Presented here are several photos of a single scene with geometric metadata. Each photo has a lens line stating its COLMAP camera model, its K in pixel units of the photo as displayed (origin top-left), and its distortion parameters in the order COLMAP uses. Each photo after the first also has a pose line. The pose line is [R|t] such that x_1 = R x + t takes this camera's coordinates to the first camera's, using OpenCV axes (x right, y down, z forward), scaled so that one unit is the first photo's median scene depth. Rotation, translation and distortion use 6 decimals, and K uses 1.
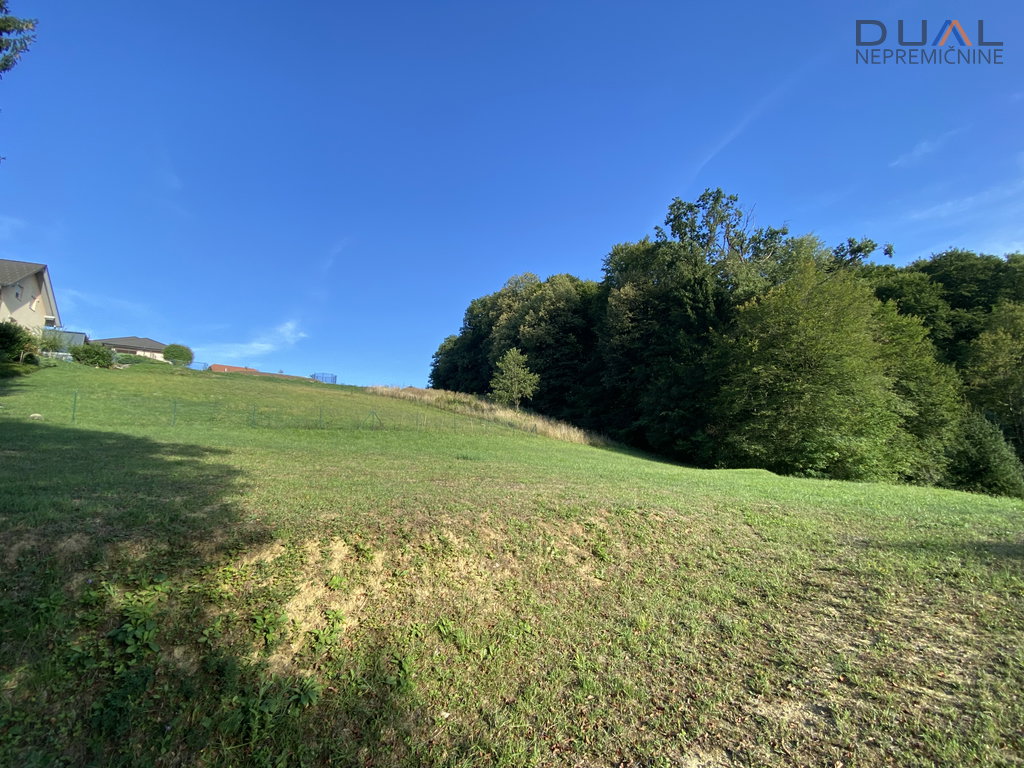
lens RADIAL K [[412.7, 0, 514.9], [0, 412.7, 382.9], [0, 0, 1]] dist [0.006890, -0.014565]
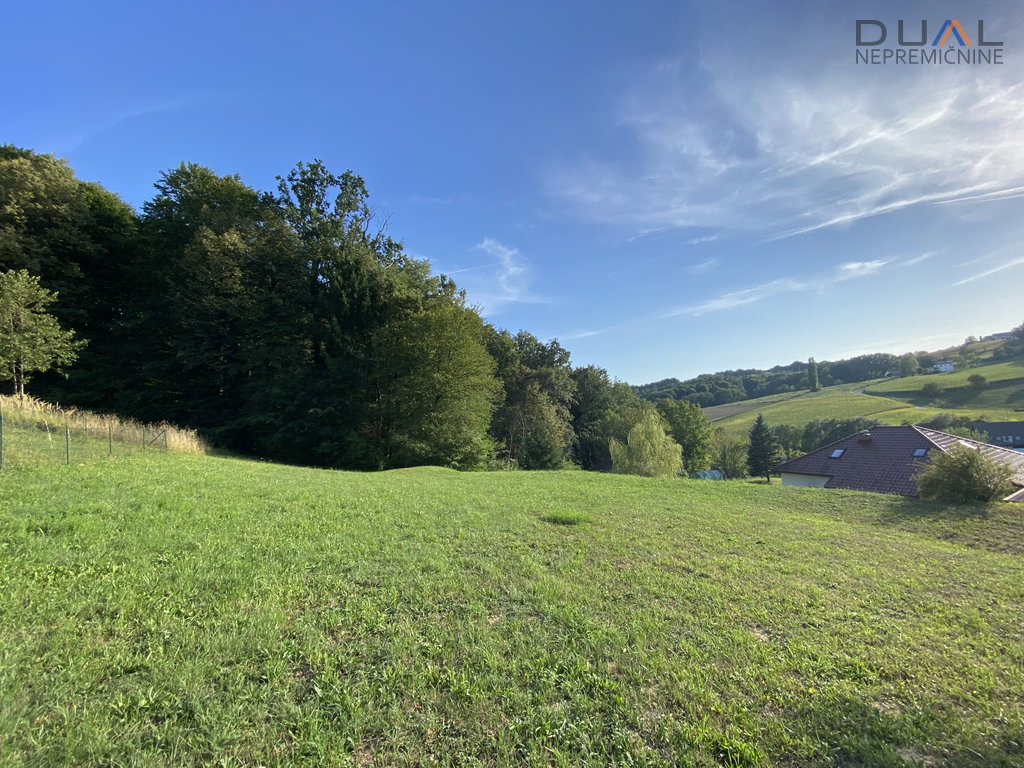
lens RADIAL K [[412.7, 0, 516.2], [0, 412.7, 382.0], [0, 0, 1]] dist [0.006890, -0.014565]
pose [[0.375998, 0.071077, 0.923891, -0.227408], [-0.118848, 0.992518, -0.027989, -0.008797], [-0.918967, -0.099278, 0.381632, 0.237343]]
